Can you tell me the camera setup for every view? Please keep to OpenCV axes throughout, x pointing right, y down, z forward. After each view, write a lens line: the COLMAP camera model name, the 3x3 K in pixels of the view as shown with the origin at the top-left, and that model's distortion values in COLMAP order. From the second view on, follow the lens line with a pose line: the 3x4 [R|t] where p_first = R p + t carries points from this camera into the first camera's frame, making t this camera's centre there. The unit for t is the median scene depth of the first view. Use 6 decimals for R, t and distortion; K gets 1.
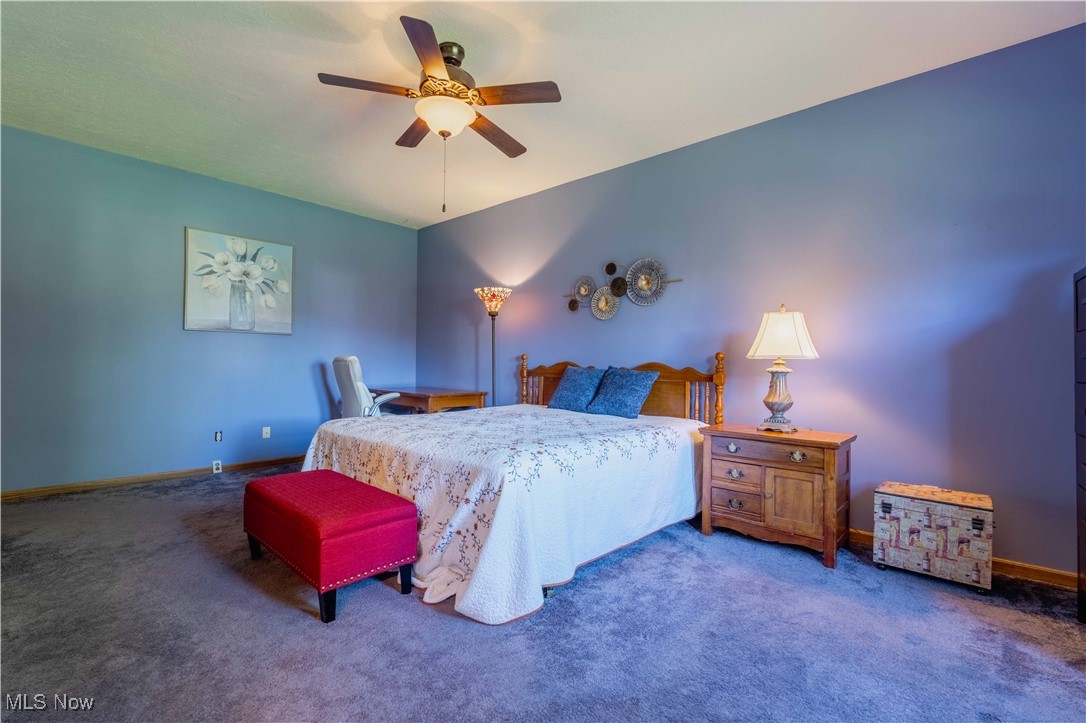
lens RADIAL K [[474.6, 0, 541.0], [0, 474.6, 363.5], [0, 0, 1]] dist [0.003231, 0.000752]
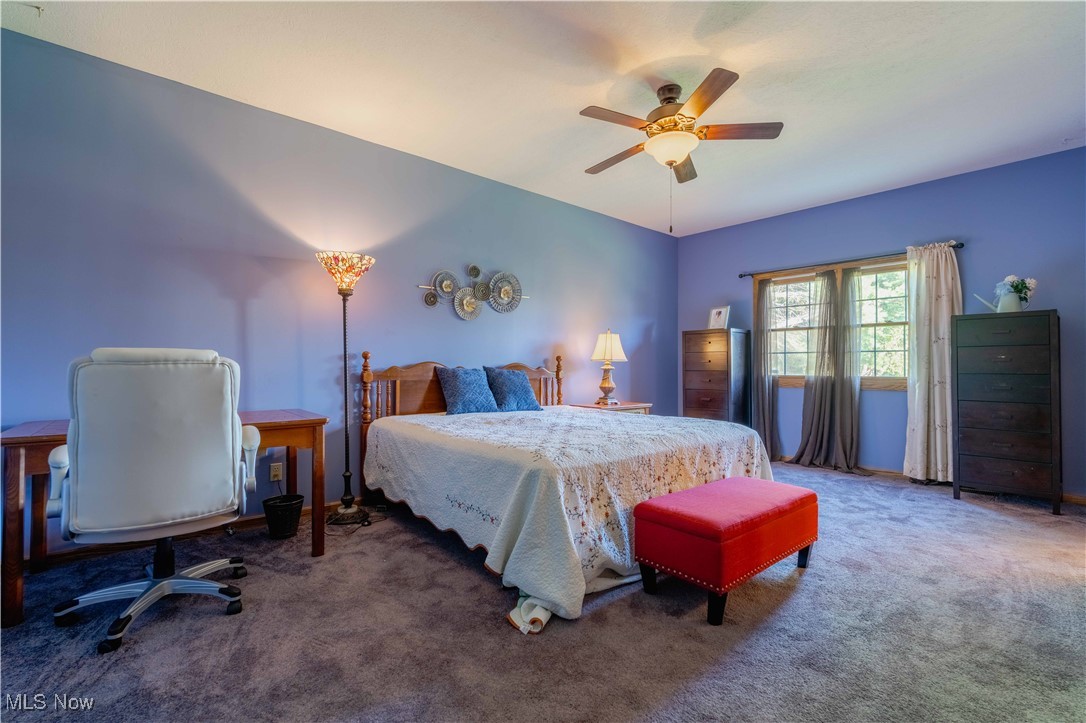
lens RADIAL K [[474.6, 0, 541.1], [0, 474.6, 360.9], [0, 0, 1]] dist [0.003231, 0.000752]
pose [[0.131297, -0.001989, 0.991341, -0.857668], [-0.006115, 0.999977, 0.002817, -0.010015], [-0.991324, -0.006432, 0.131282, 0.724469]]
